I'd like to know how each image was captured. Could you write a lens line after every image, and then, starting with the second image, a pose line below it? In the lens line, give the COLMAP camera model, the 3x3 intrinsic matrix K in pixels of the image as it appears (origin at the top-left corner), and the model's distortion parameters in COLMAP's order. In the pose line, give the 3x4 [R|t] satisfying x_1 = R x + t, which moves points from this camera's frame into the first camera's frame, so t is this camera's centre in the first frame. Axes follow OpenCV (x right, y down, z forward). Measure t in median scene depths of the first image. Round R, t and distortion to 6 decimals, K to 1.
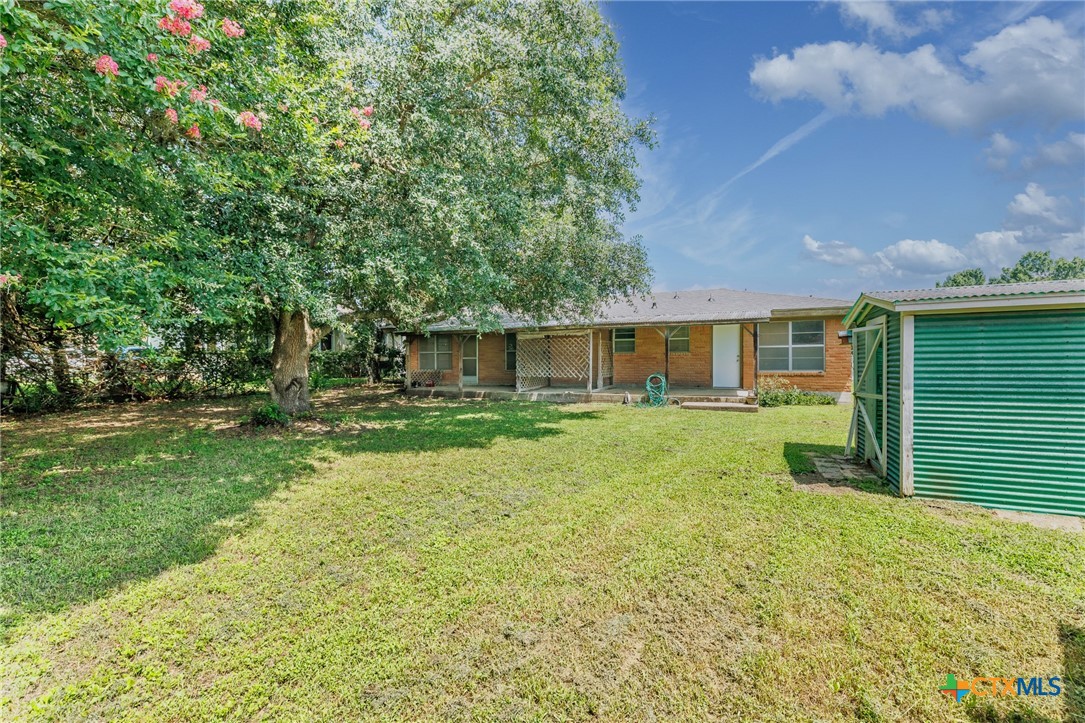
lens RADIAL K [[463.1, 0, 542.5], [0, 463.1, 361.5], [0, 0, 1]] dist [-0.001194, -0.000212]
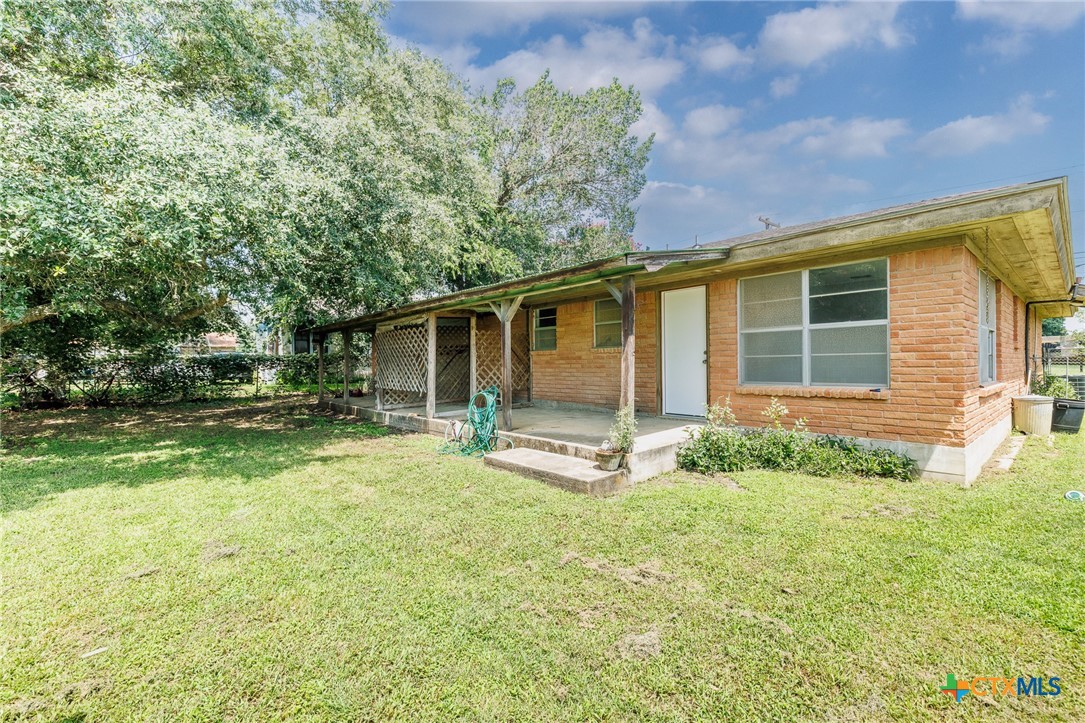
lens RADIAL K [[463.1, 0, 542.5], [0, 463.1, 361.5], [0, 0, 1]] dist [-0.001194, -0.000212]
pose [[0.908650, -0.010075, -0.417438, 0.492900], [0.010588, 0.999943, -0.001087, -0.003641], [0.417425, -0.003432, 0.908705, 0.507988]]
